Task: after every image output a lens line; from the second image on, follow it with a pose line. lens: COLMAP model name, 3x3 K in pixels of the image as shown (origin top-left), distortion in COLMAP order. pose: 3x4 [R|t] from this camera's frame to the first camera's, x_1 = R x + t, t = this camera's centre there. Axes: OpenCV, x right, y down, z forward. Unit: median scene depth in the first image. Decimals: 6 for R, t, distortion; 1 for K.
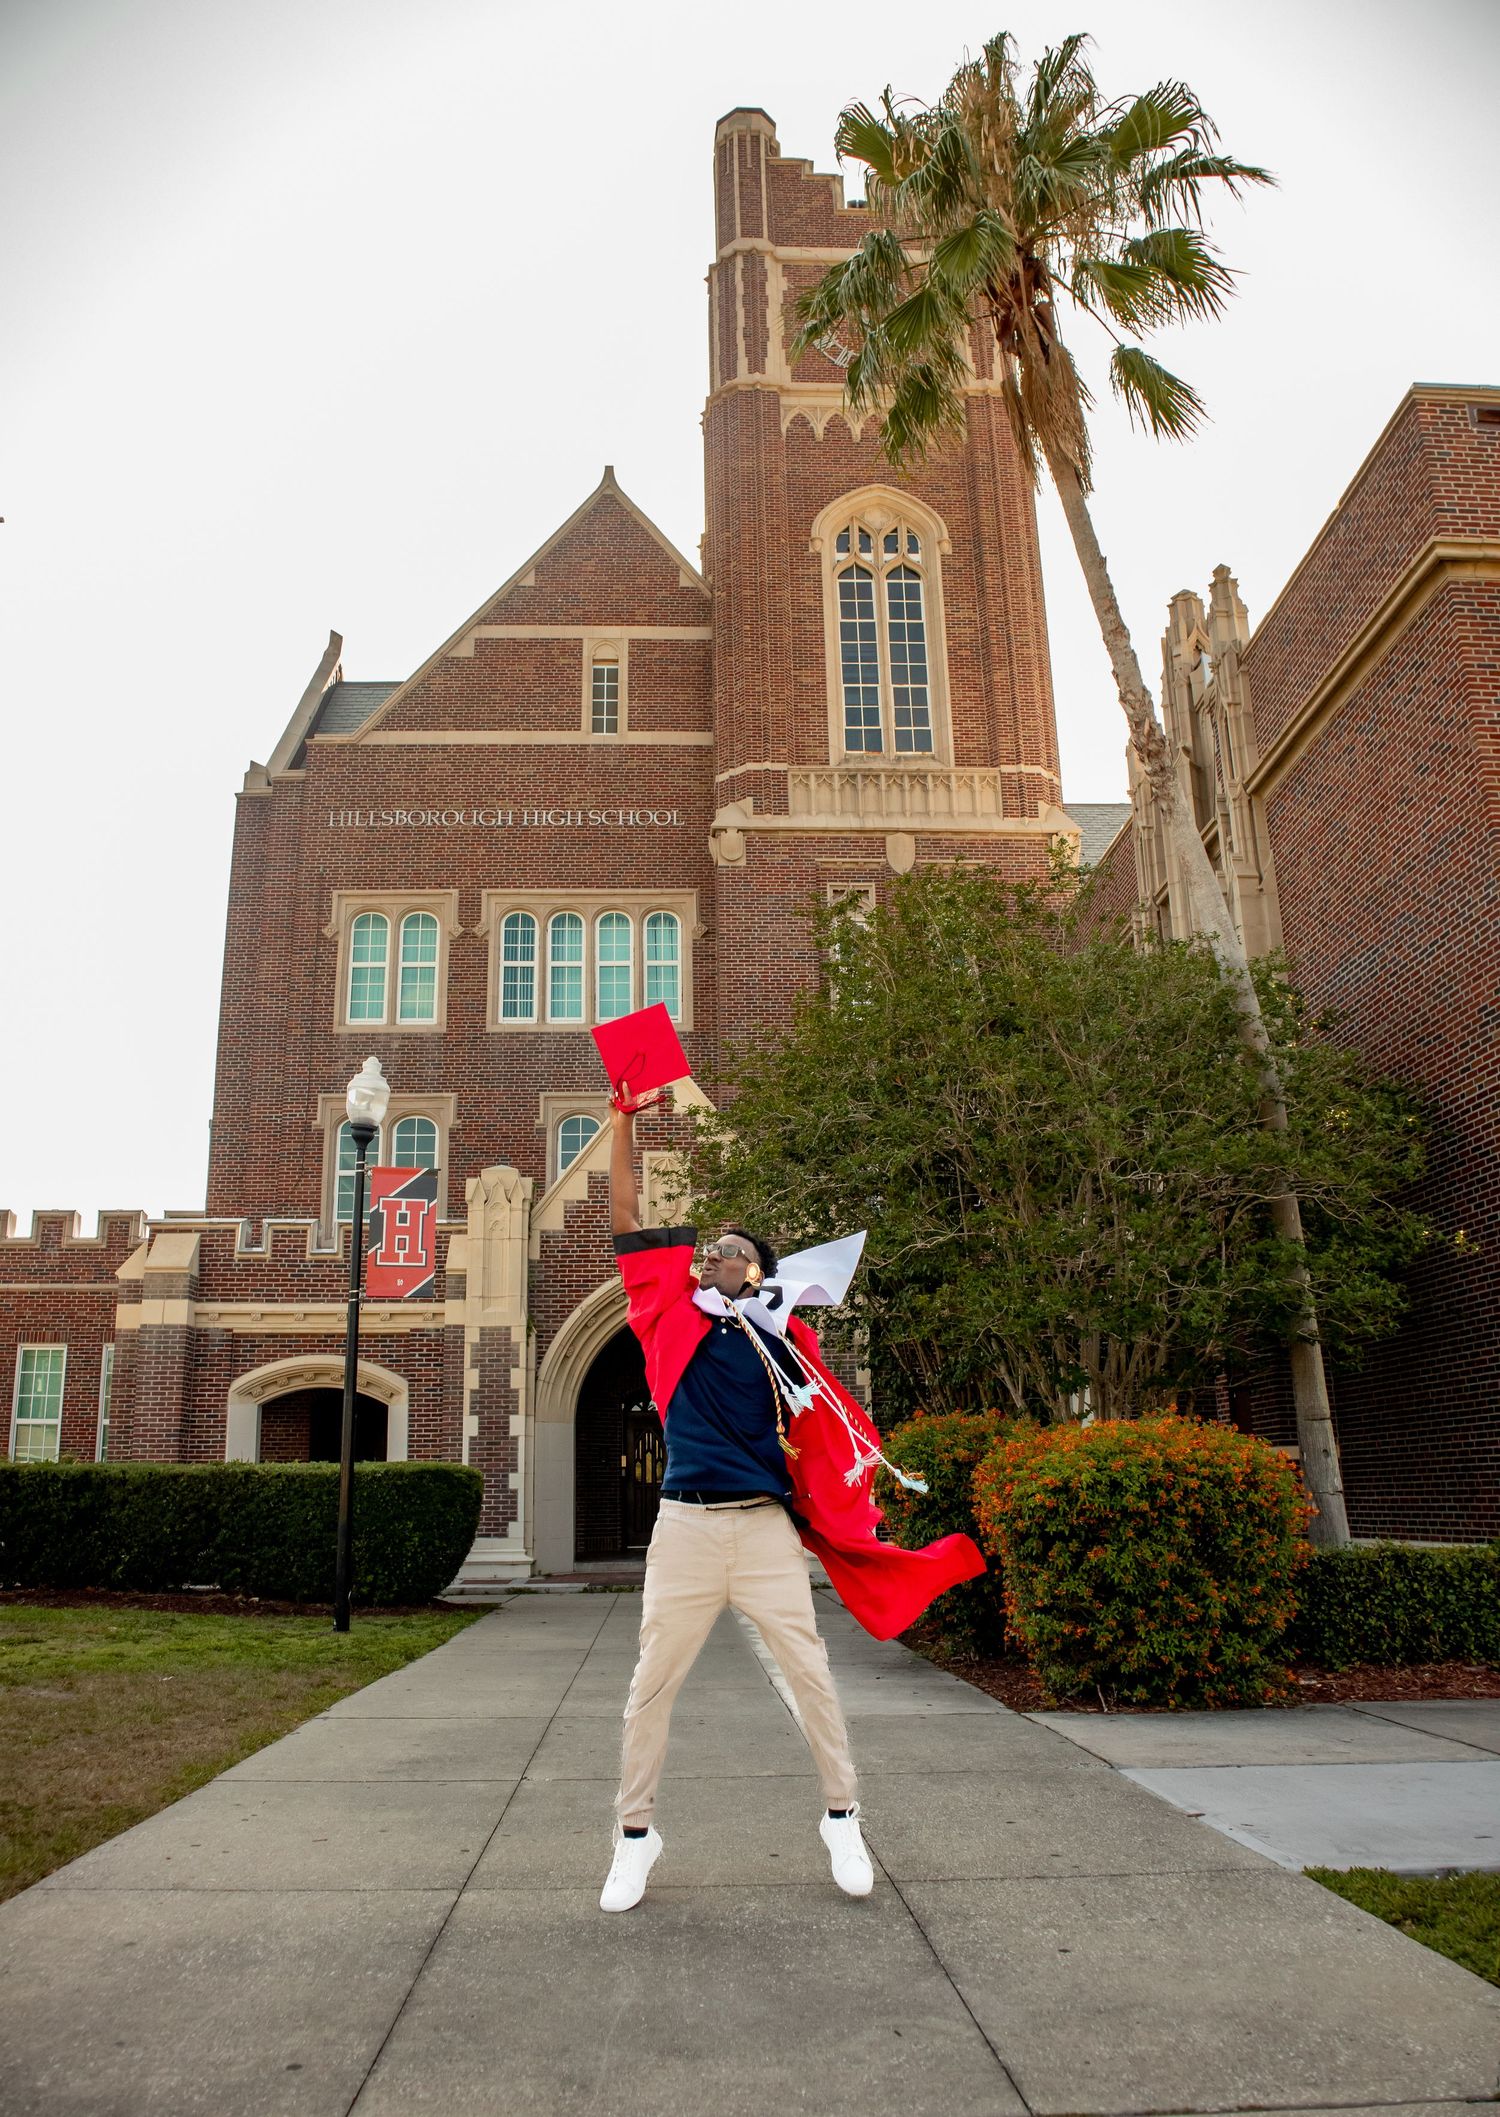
lens RADIAL K [[1641.4, 0, 773.8], [0, 1641.4, 1030.8], [0, 0, 1]] dist [-0.133495, 0.059916]
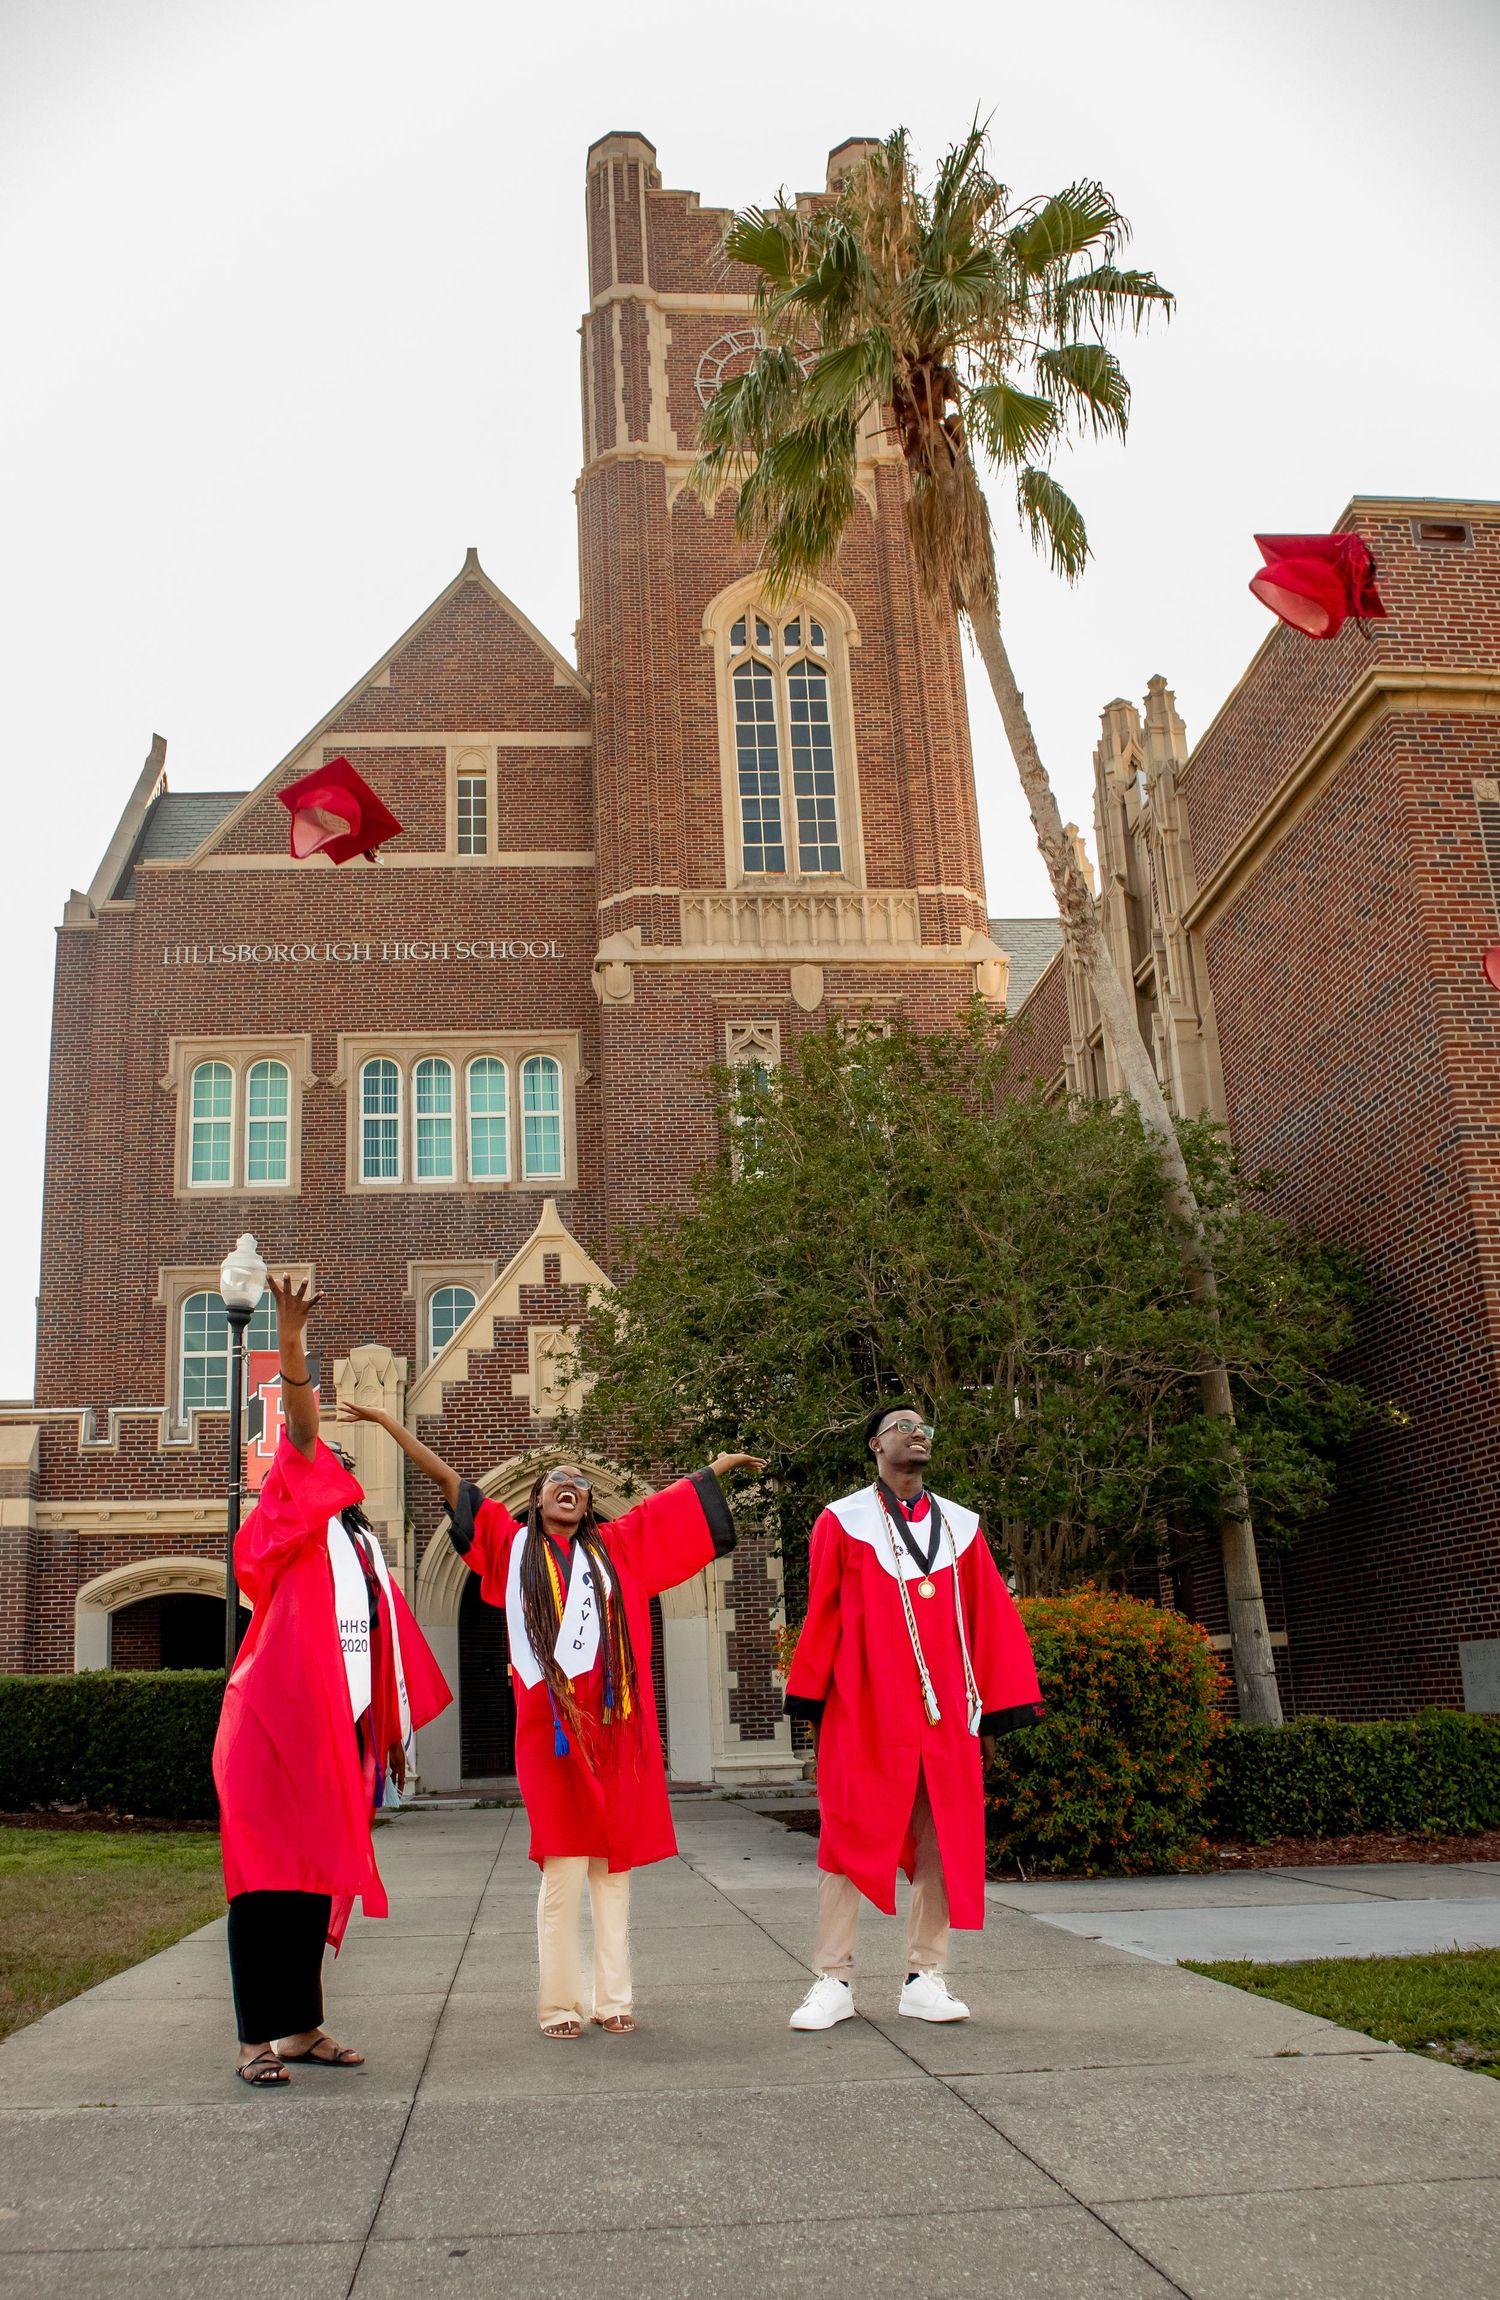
lens RADIAL K [[1986.3, 0, 698.5], [0, 1986.3, 1209.1], [0, 0, 1]] dist [-0.135224, 0.043360]
pose [[0.999652, -0.014111, 0.022291, -0.009711], [0.013638, 0.999682, 0.021227, -0.014015], [-0.022584, -0.020916, 0.999526, -0.102529]]
